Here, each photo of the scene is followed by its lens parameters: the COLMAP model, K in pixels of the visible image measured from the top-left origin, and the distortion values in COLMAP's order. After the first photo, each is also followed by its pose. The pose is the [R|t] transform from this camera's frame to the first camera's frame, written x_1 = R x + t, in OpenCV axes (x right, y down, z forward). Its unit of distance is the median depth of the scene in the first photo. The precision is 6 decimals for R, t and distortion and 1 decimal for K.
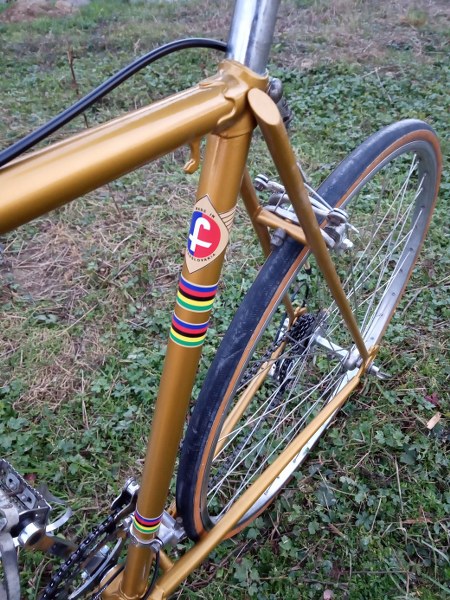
lens RADIAL K [[480.9, 0, 228.1], [0, 480.9, 300.5], [0, 0, 1]] dist [0.117555, -0.203320]
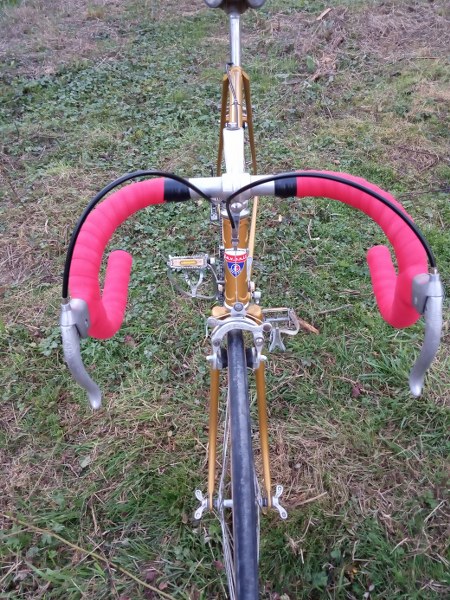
lens RADIAL K [[480.9, 0, 228.1], [0, 480.9, 300.5], [0, 0, 1]] dist [0.117555, -0.203320]
pose [[0.772289, -0.477237, 0.419303, -0.602366], [0.463962, 0.874582, 0.140877, 0.132124], [-0.433946, 0.085743, 0.896849, -0.537504]]
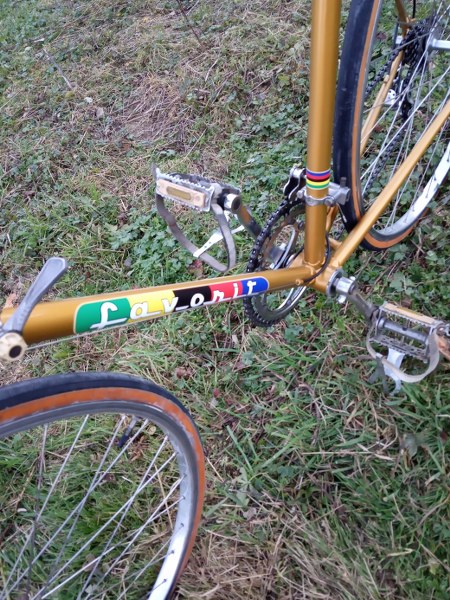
lens RADIAL K [[480.9, 0, 228.1], [0, 480.9, 300.5], [0, 0, 1]] dist [0.117555, -0.203320]
pose [[0.955750, -0.202567, -0.213326, -0.076283], [0.243977, 0.950974, 0.190060, 0.188314], [0.164368, -0.233697, 0.958316, -0.114412]]
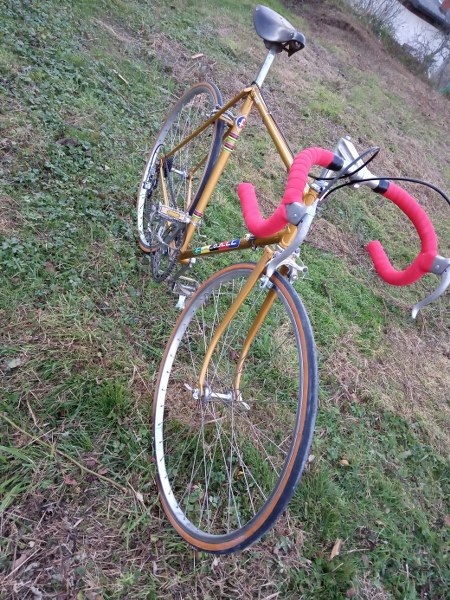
lens RADIAL K [[480.9, 0, 228.1], [0, 480.9, 300.5], [0, 0, 1]] dist [0.117555, -0.203320]
pose [[0.530919, -0.266896, 0.804296, -1.158816], [0.093660, 0.961774, 0.257328, 0.077424], [-0.842231, -0.061290, 0.535622, -0.381790]]
